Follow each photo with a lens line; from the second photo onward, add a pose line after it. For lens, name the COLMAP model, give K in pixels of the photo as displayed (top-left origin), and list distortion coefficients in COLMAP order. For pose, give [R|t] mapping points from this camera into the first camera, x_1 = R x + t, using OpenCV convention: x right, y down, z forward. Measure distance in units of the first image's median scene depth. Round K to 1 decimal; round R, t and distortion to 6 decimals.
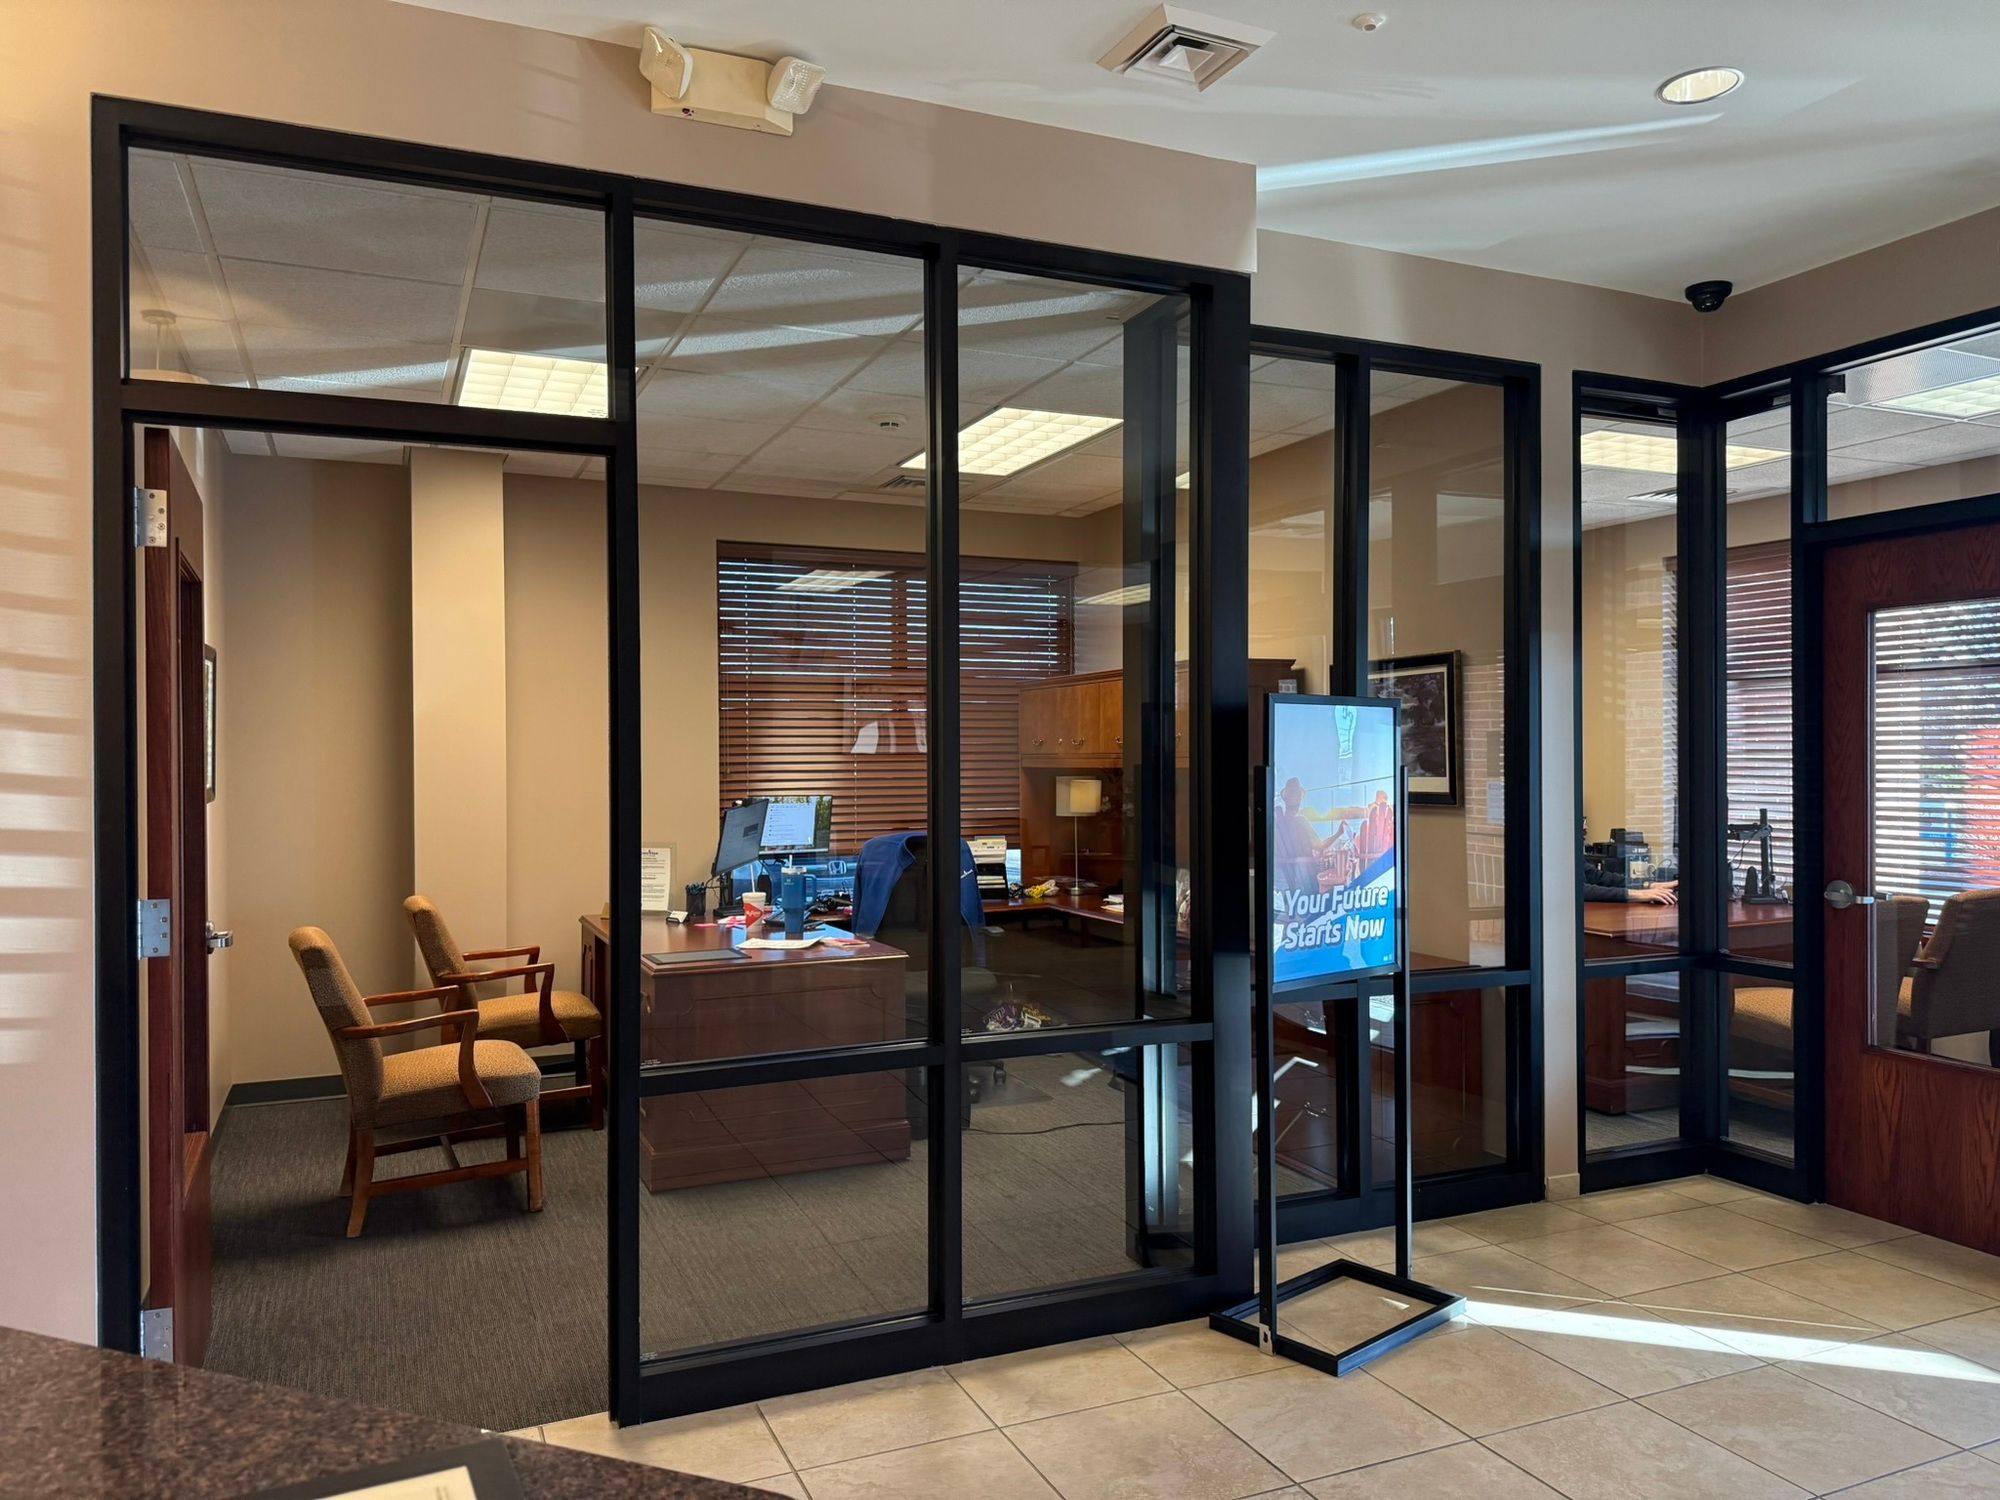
lens RADIAL K [[1419.4, 0, 984.9], [0, 1419.4, 756.6], [0, 0, 1]] dist [0.097554, -0.124100]
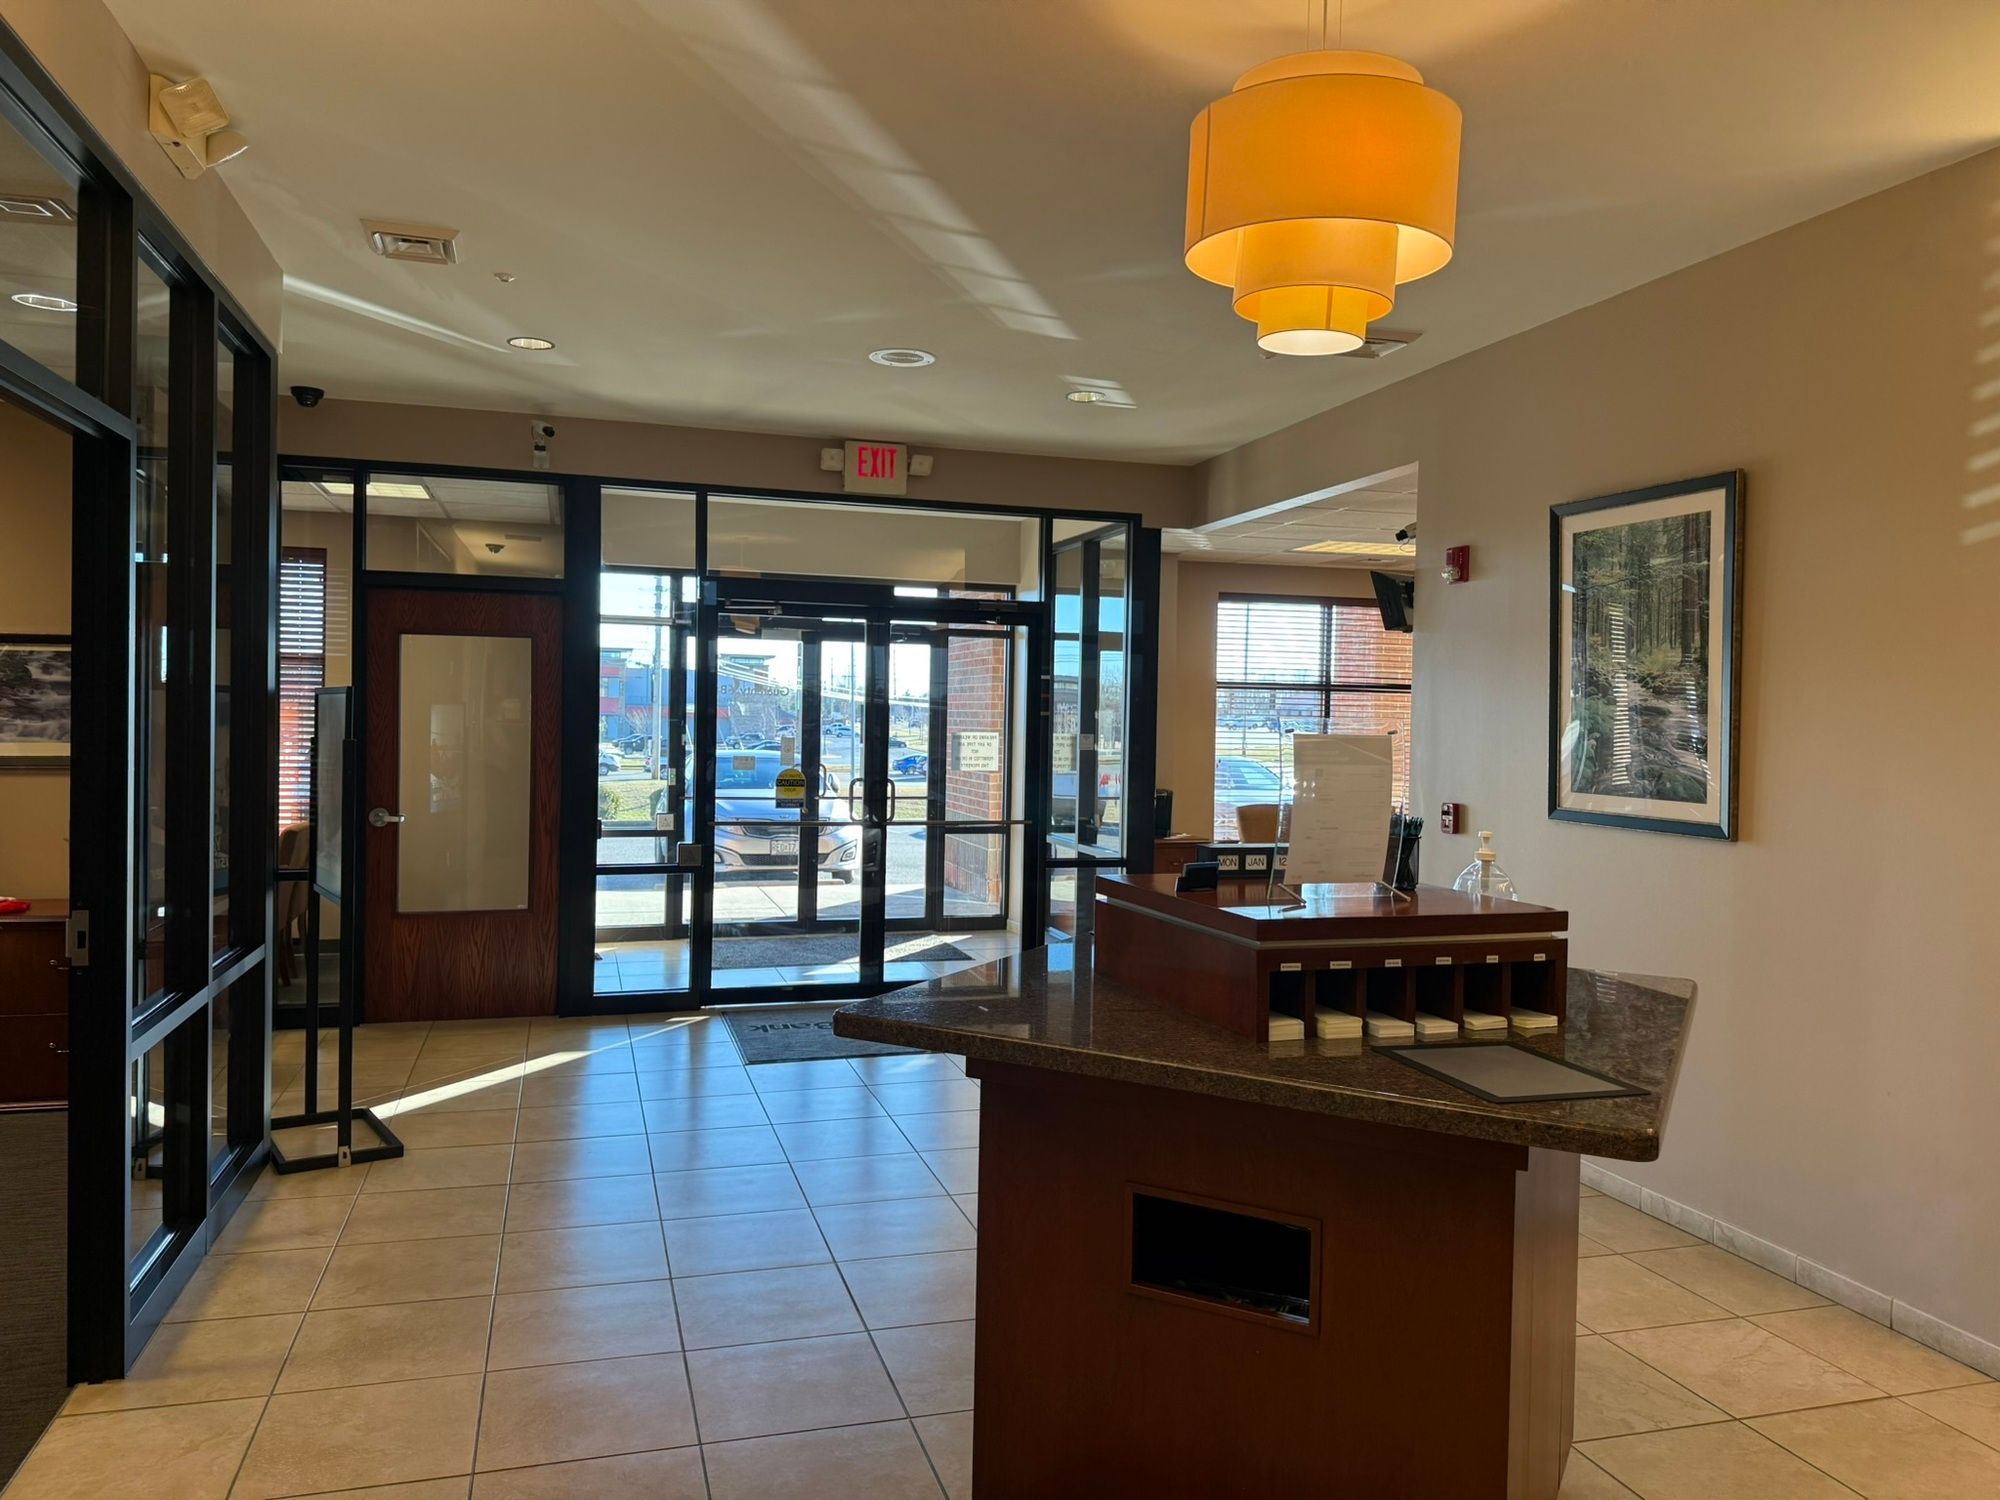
lens RADIAL K [[1419.4, 0, 984.9], [0, 1419.4, 756.6], [0, 0, 1]] dist [0.097554, -0.124100]
pose [[0.124822, -0.021141, 0.991954, -1.101182], [-0.024258, 0.999409, 0.024353, -0.028612], [-0.991883, -0.027103, 0.124236, 0.228597]]
